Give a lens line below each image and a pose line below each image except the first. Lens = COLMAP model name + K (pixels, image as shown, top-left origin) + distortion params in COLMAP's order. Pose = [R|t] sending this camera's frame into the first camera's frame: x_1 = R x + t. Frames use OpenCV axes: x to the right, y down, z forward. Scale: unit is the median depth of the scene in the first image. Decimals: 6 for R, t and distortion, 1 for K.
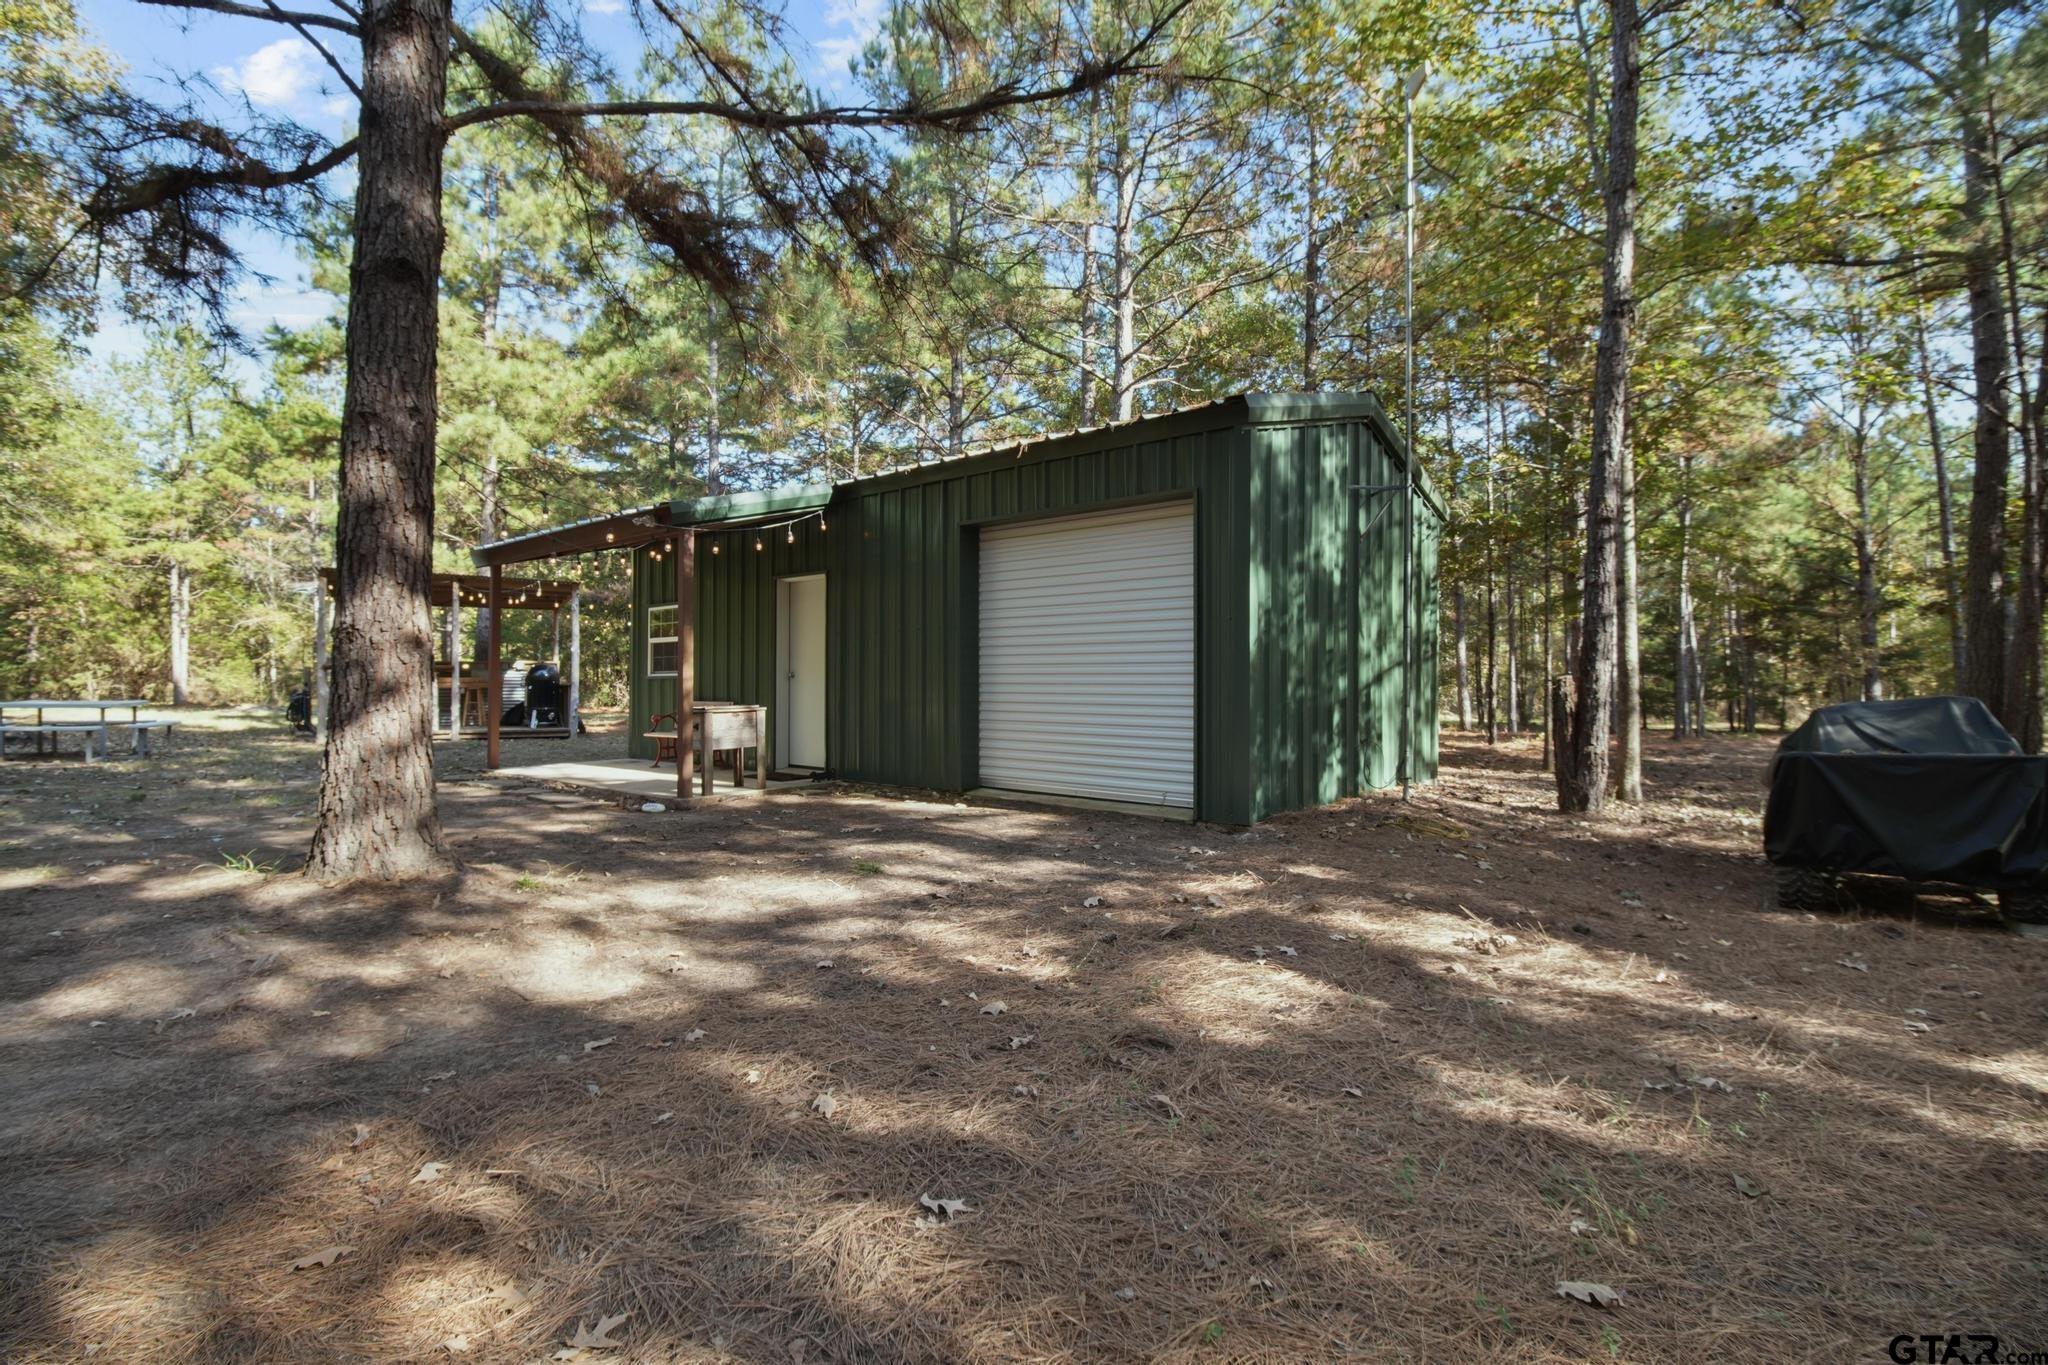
lens RADIAL K [[903.2, 0, 1029.8], [0, 903.2, 646.6], [0, 0, 1]] dist [0.002835, -0.016089]
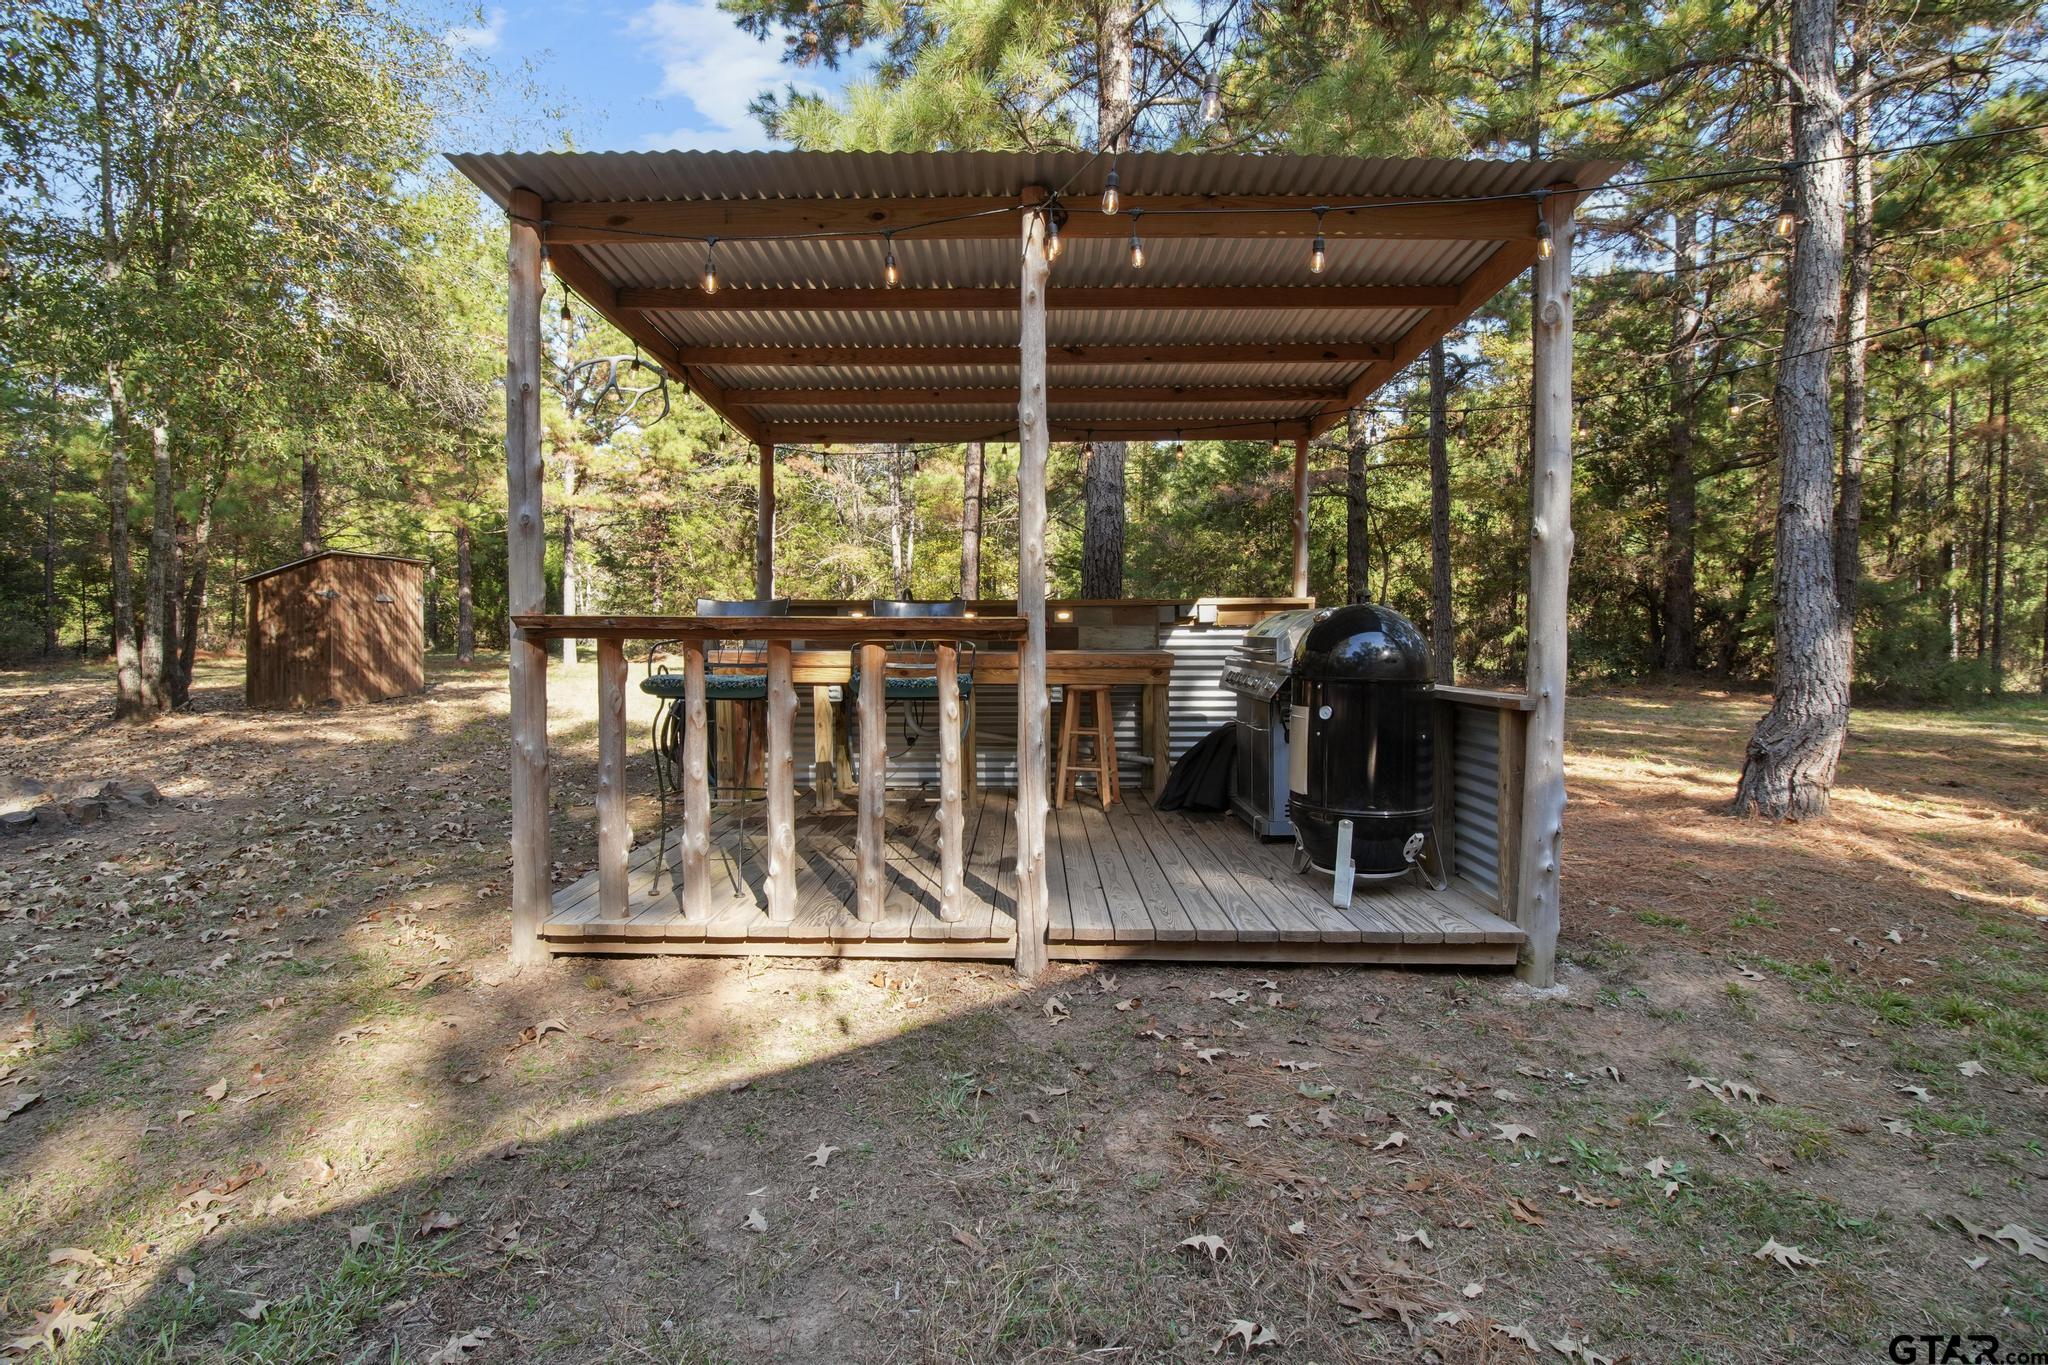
lens RADIAL K [[903.2, 0, 1029.8], [0, 903.2, 646.6], [0, 0, 1]] dist [0.002835, -0.016089]
pose [[0.838431, 0.022591, -0.544539, -0.655391], [0.006540, 0.998652, 0.051500, 0.023191], [0.544968, -0.046740, 0.837153, 1.033093]]
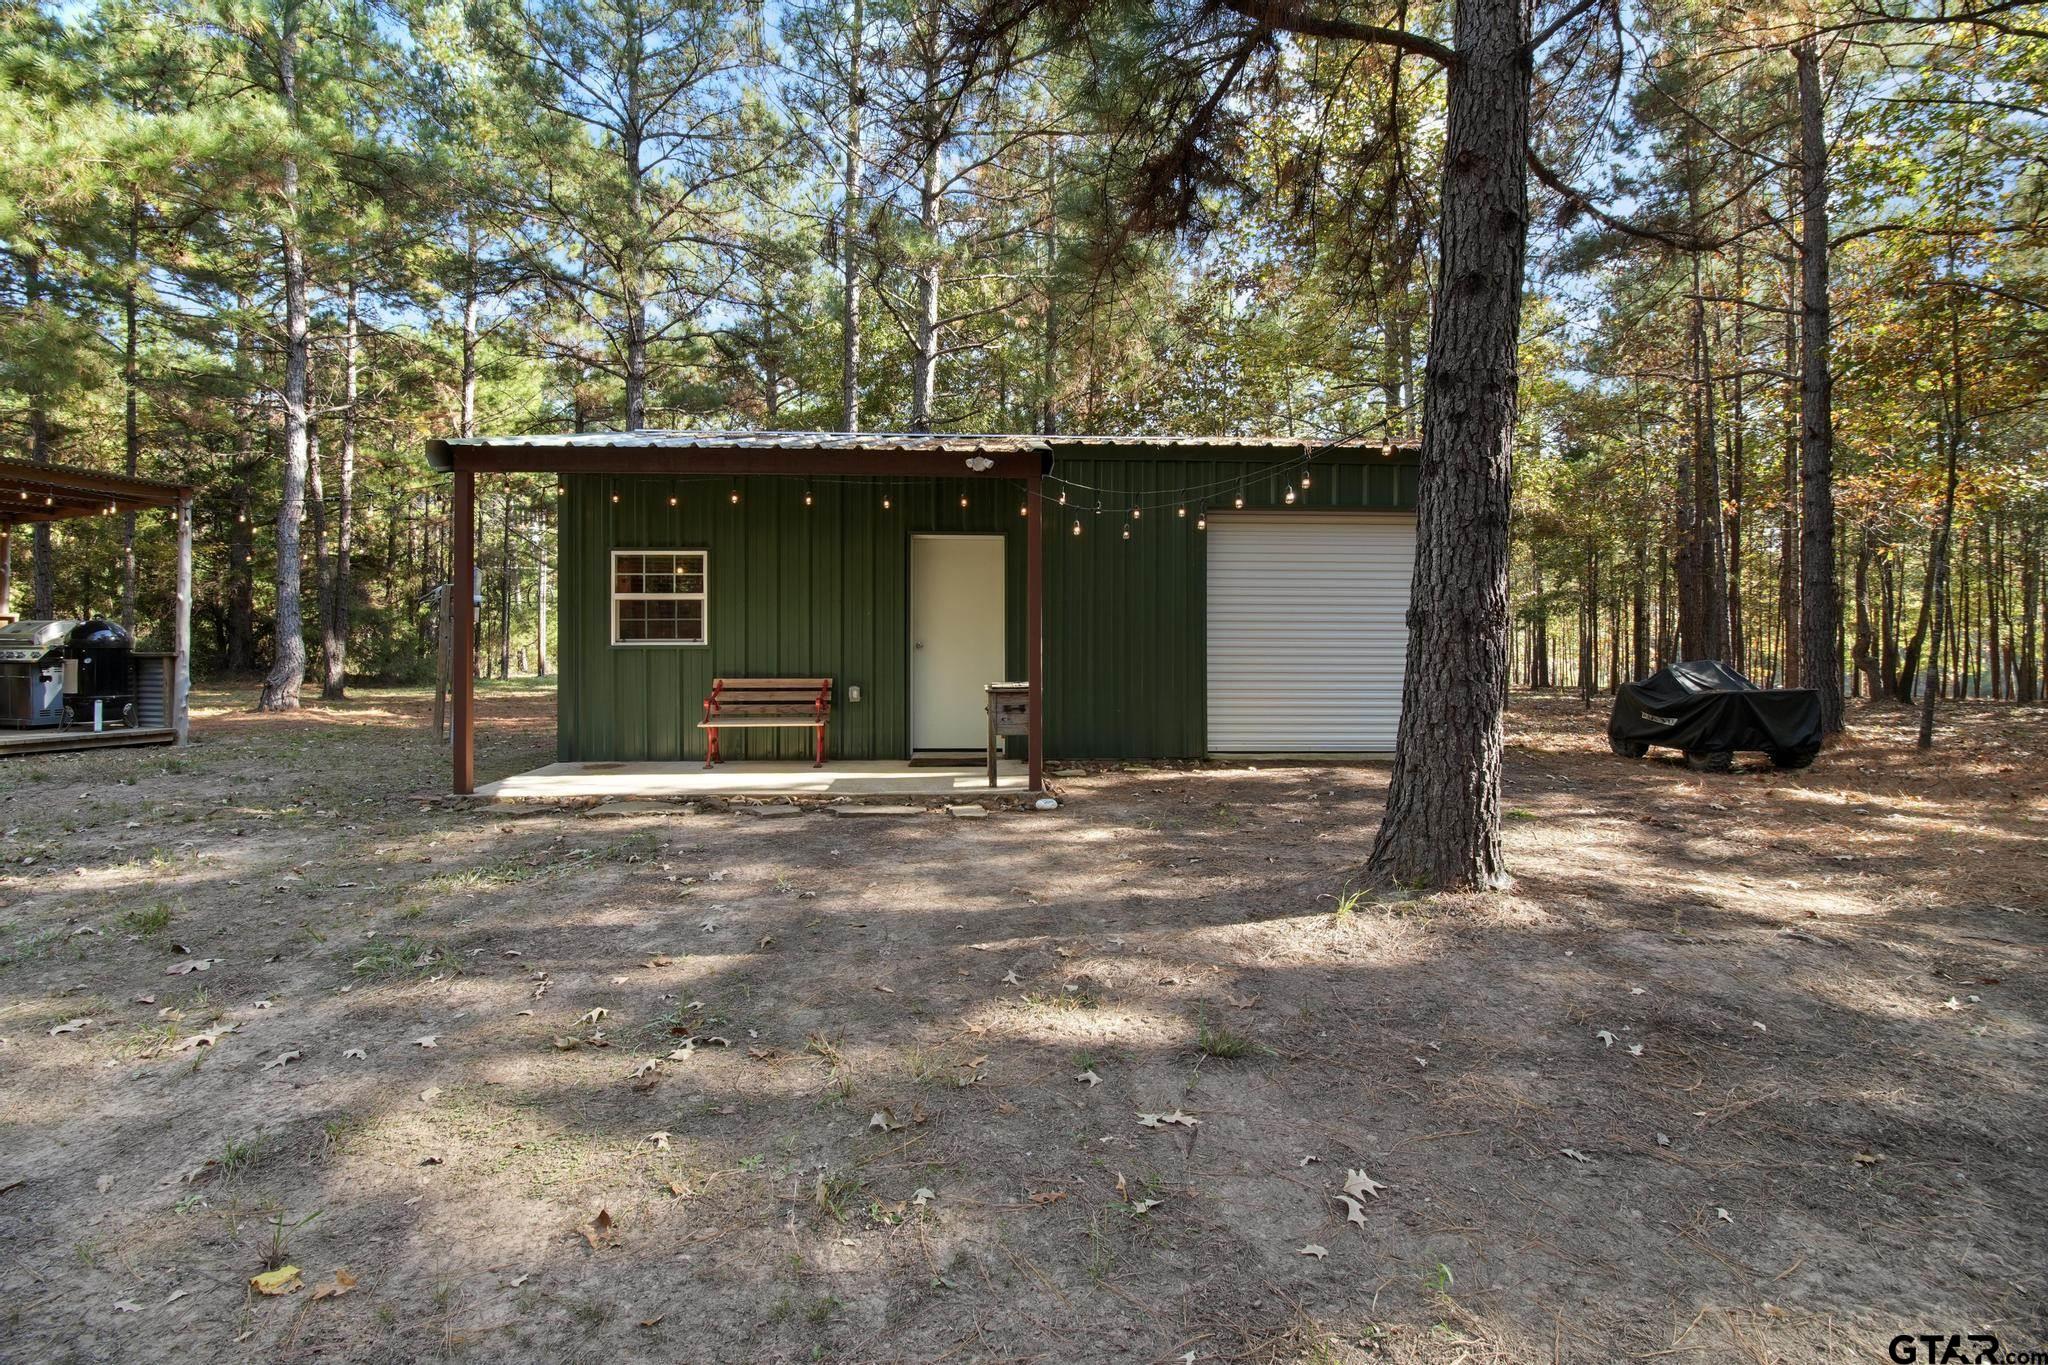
lens RADIAL K [[903.2, 0, 1029.8], [0, 903.2, 646.6], [0, 0, 1]] dist [0.002835, -0.016089]
pose [[0.720921, 0.012408, 0.692906, -0.679720], [-0.031474, 0.999394, 0.014850, 0.012354], [-0.692302, -0.032514, 0.720875, 0.254042]]
